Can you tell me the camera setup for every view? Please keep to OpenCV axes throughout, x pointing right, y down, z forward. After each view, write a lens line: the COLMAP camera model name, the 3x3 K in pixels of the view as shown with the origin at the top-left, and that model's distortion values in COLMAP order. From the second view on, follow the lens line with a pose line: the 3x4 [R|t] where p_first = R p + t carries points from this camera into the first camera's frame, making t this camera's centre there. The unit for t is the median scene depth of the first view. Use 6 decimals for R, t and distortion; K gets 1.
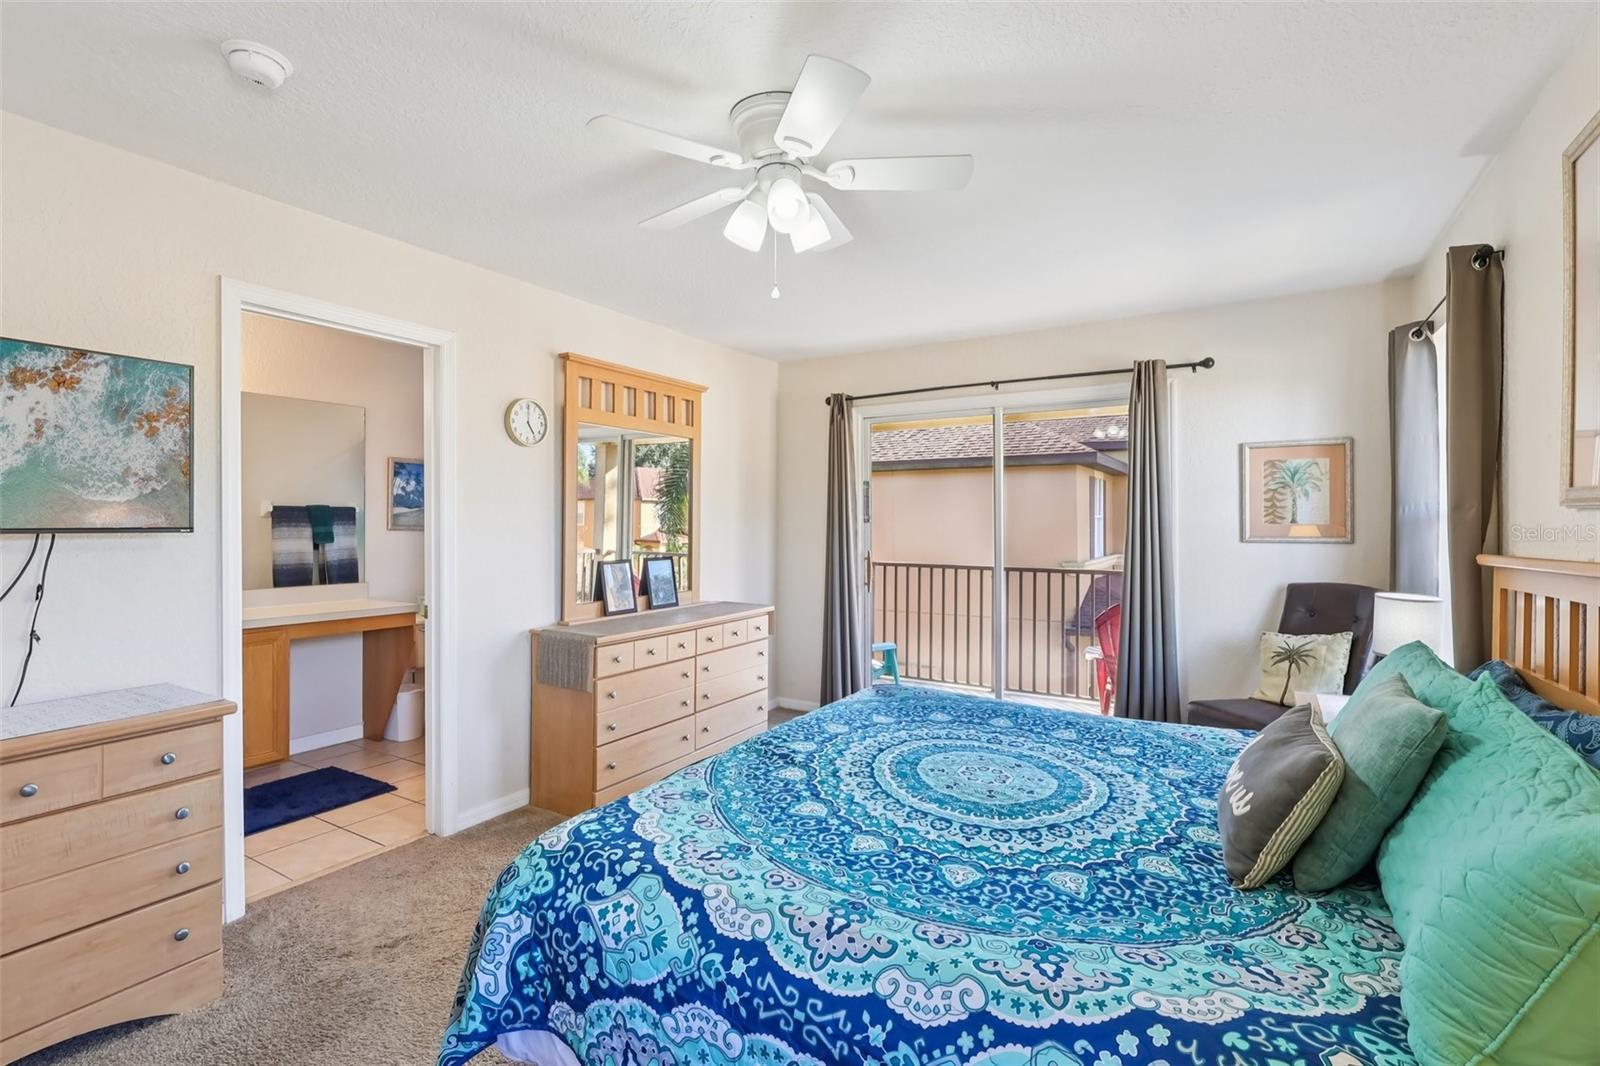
lens RADIAL K [[749.6, 0, 796.0], [0, 749.6, 521.3], [0, 0, 1]] dist [0.001682, 0.000294]
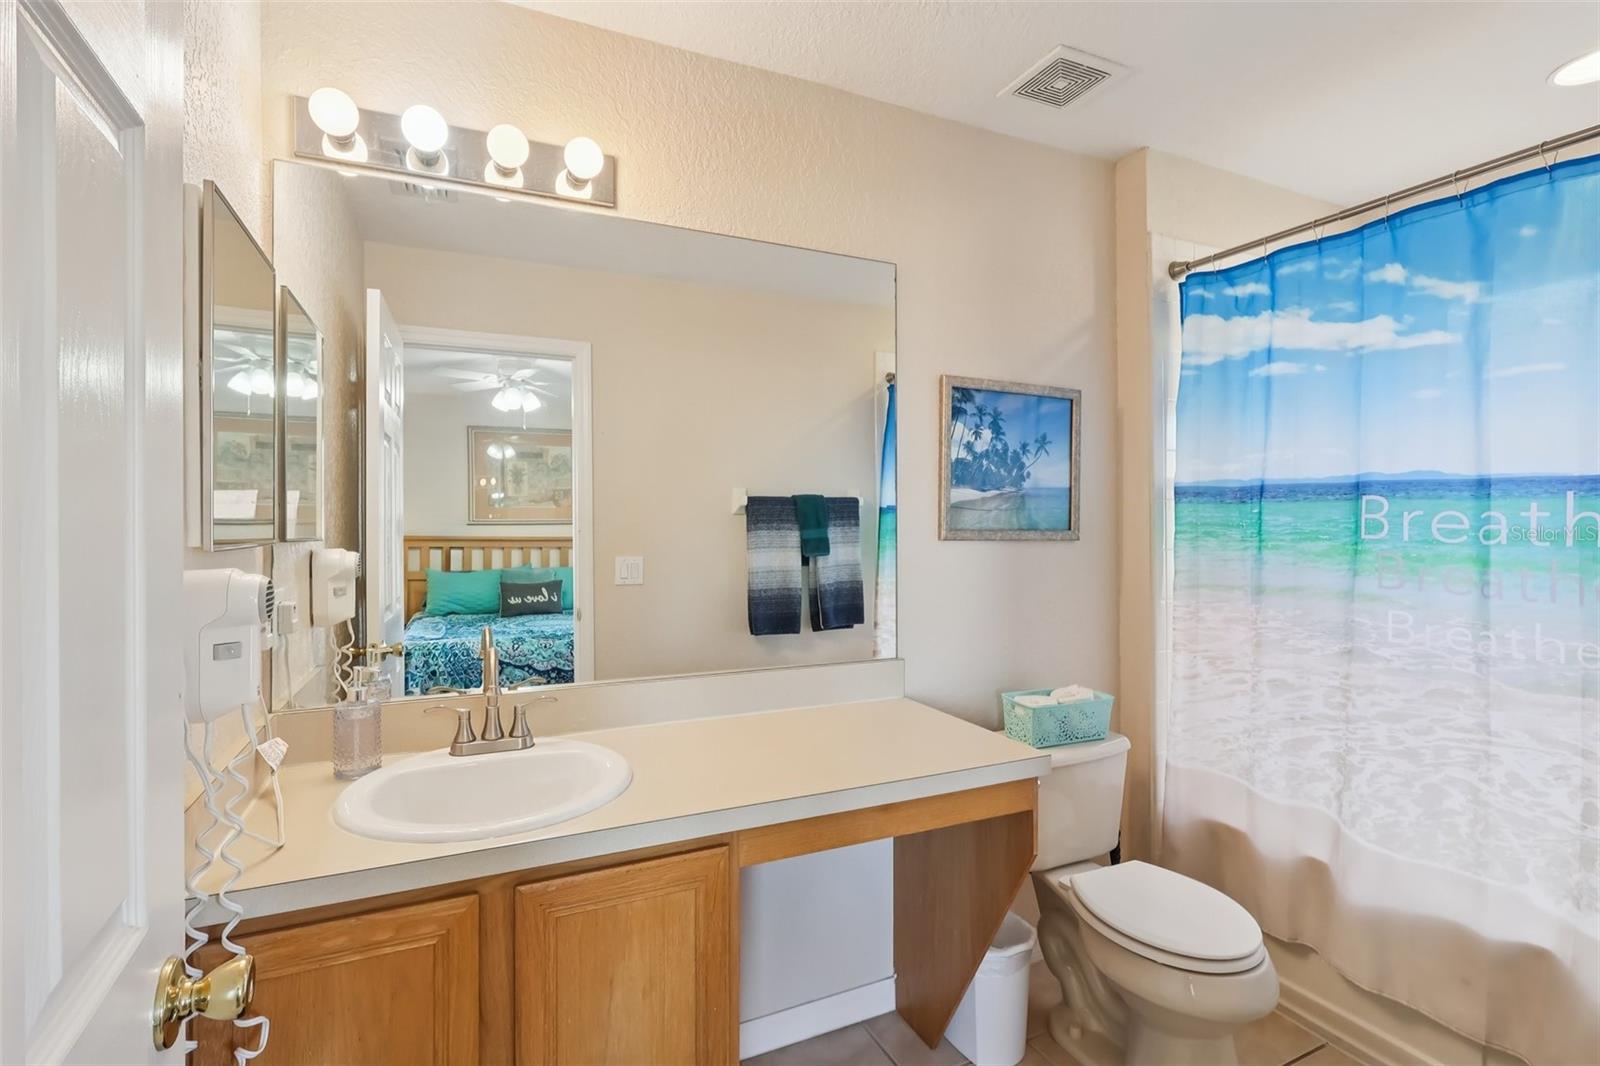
lens RADIAL K [[749.6, 0, 791.6], [0, 749.6, 532.8], [0, 0, 1]] dist [0.001682, 0.000294]
pose [[0.830591, 0.006418, -0.556845, -0.316474], [0.002940, 0.999869, 0.015910, 0.000175], [0.556874, -0.014851, 0.830464, 0.498170]]
